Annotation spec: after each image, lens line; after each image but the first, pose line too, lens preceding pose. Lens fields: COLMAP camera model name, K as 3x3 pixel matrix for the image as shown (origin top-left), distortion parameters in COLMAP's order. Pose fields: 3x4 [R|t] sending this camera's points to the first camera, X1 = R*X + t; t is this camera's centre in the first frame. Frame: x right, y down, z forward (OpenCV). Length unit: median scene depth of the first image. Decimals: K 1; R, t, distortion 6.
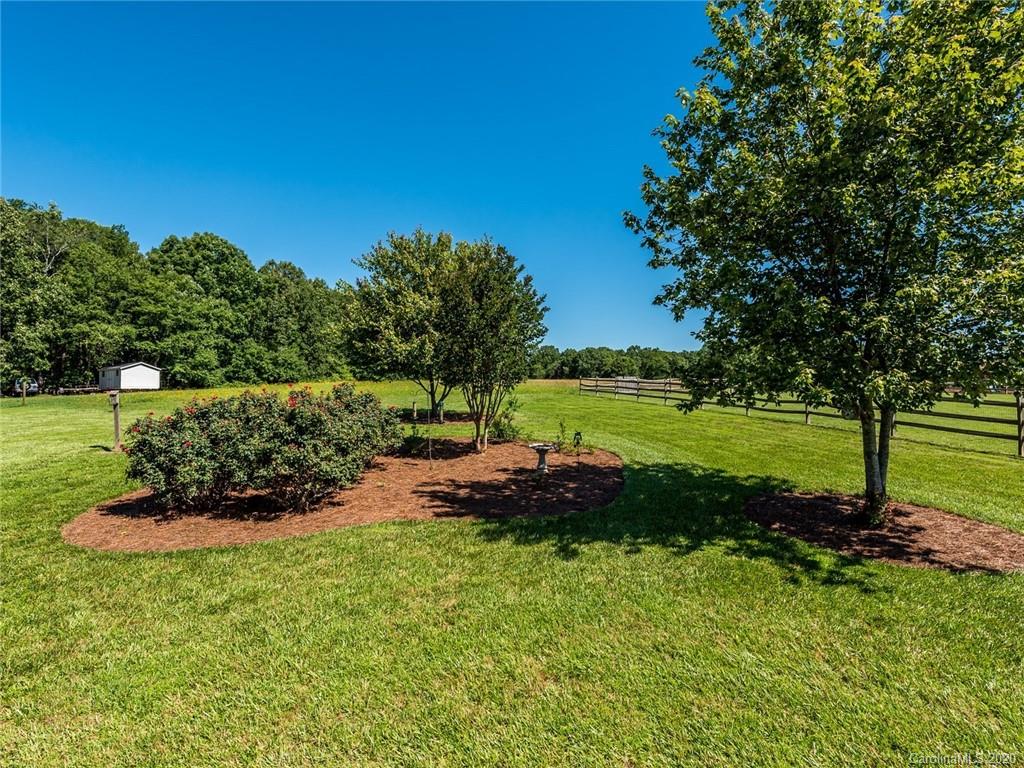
lens RADIAL K [[509.6, 0, 512.0], [0, 509.6, 384.0], [0, 0, 1]] dist [0.017141, -0.000155]
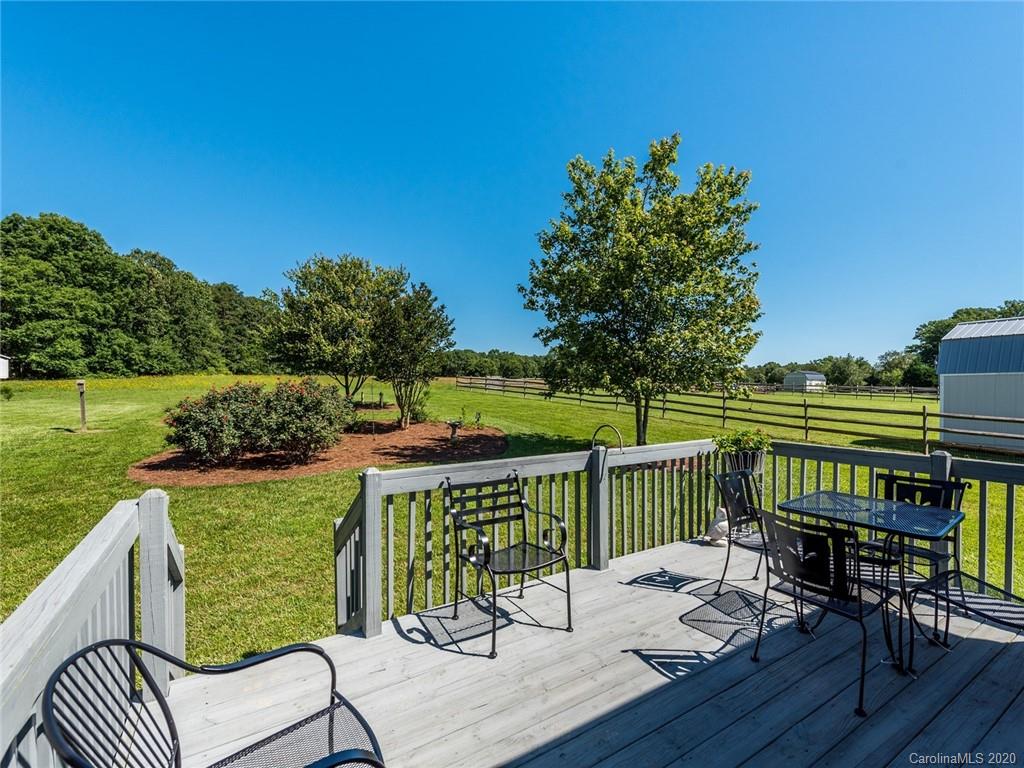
lens RADIAL K [[457.9, 0, 509.3], [0, 457.9, 394.3], [0, 0, 1]] dist [0.006404, 0.000066]
pose [[0.962455, 0.009320, 0.271282, -0.080053], [-0.017106, 0.999506, 0.026352, 0.000626], [-0.270902, -0.030003, 0.962139, -0.177474]]
